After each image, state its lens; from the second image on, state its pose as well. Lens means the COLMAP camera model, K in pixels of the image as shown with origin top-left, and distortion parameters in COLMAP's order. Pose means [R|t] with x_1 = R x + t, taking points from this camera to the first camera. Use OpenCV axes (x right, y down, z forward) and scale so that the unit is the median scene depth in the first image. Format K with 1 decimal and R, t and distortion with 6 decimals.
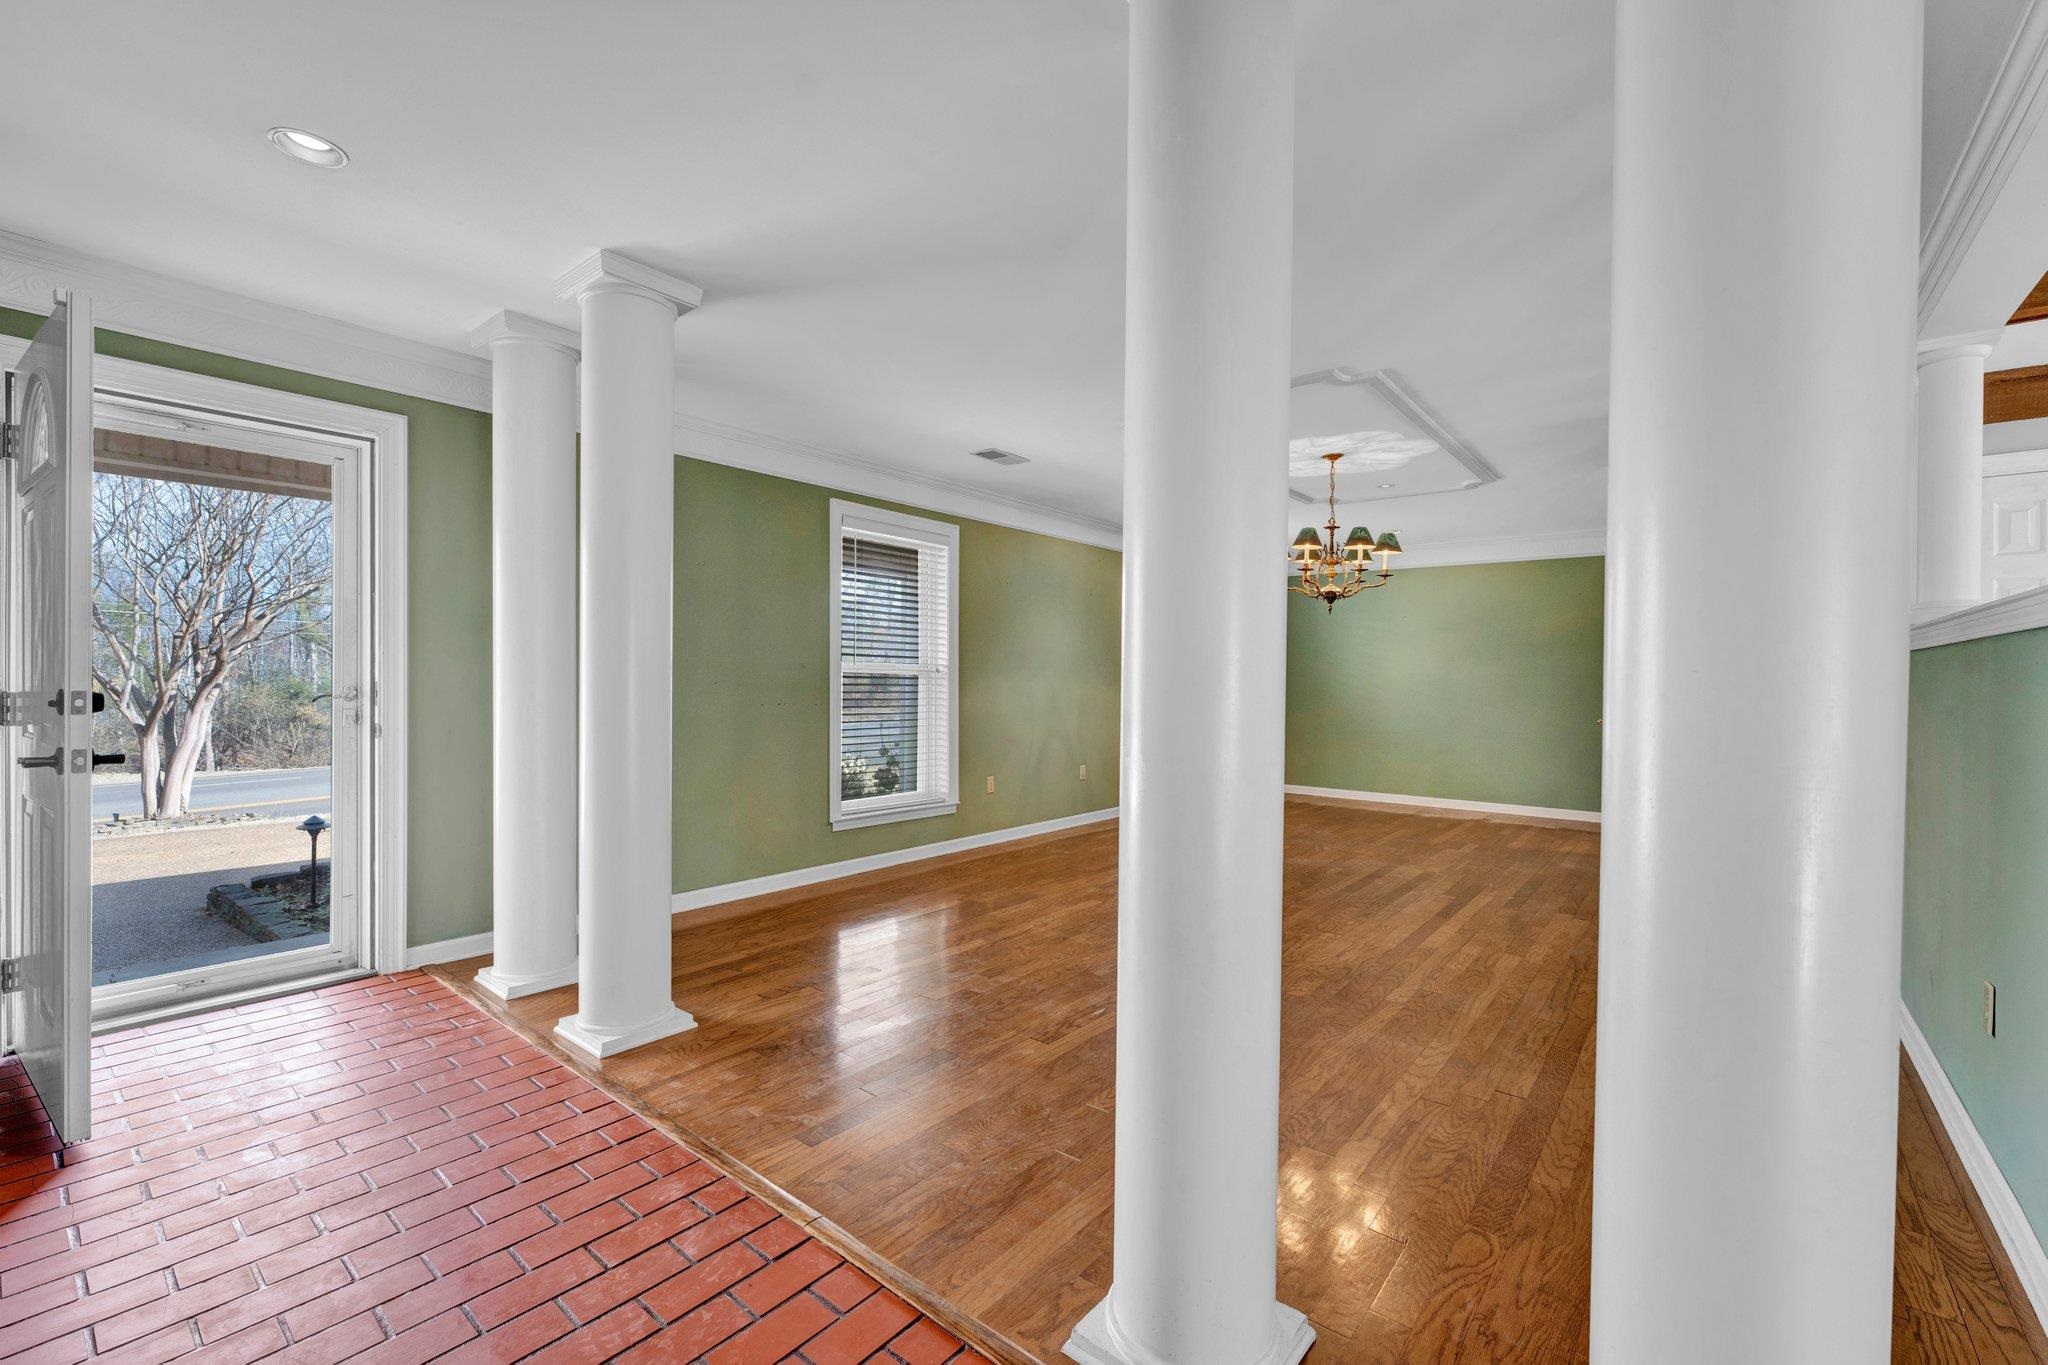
lens RADIAL K [[866.5, 0, 1014.0], [0, 866.5, 703.0], [0, 0, 1]] dist [-0.015076, -0.000347]
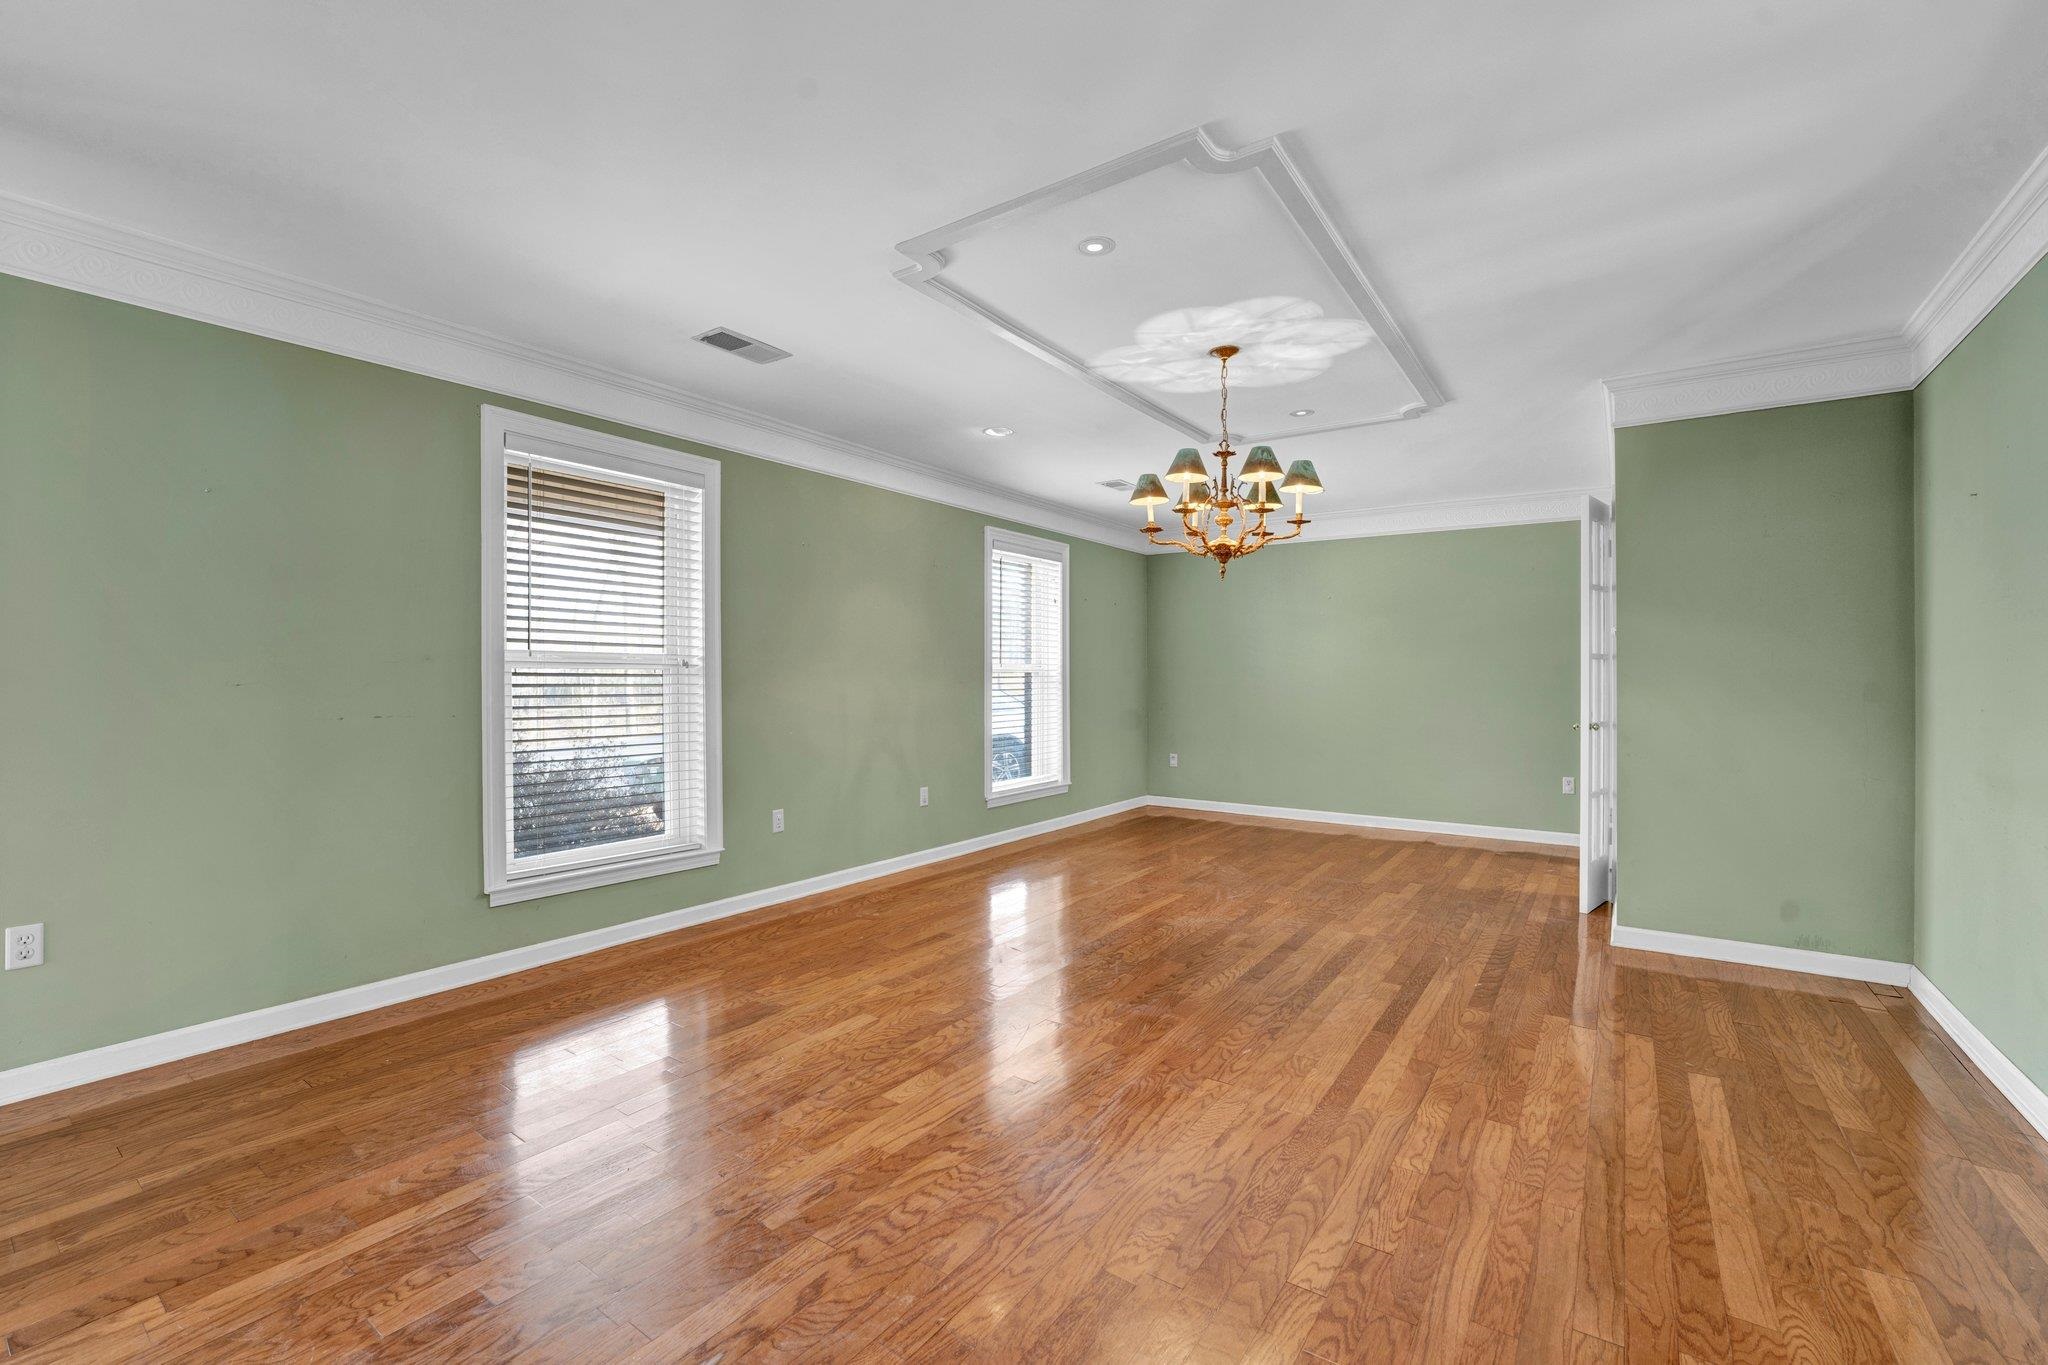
lens RADIAL K [[870.5, 0, 1019.0], [0, 870.5, 703.0], [0, 0, 1]] dist [-0.034715, 0.008264]
pose [[0.997003, -0.008849, 0.076850, 0.150862], [0.008619, 0.999957, 0.003323, -0.007138], [-0.076876, -0.002651, 0.997037, 0.324413]]
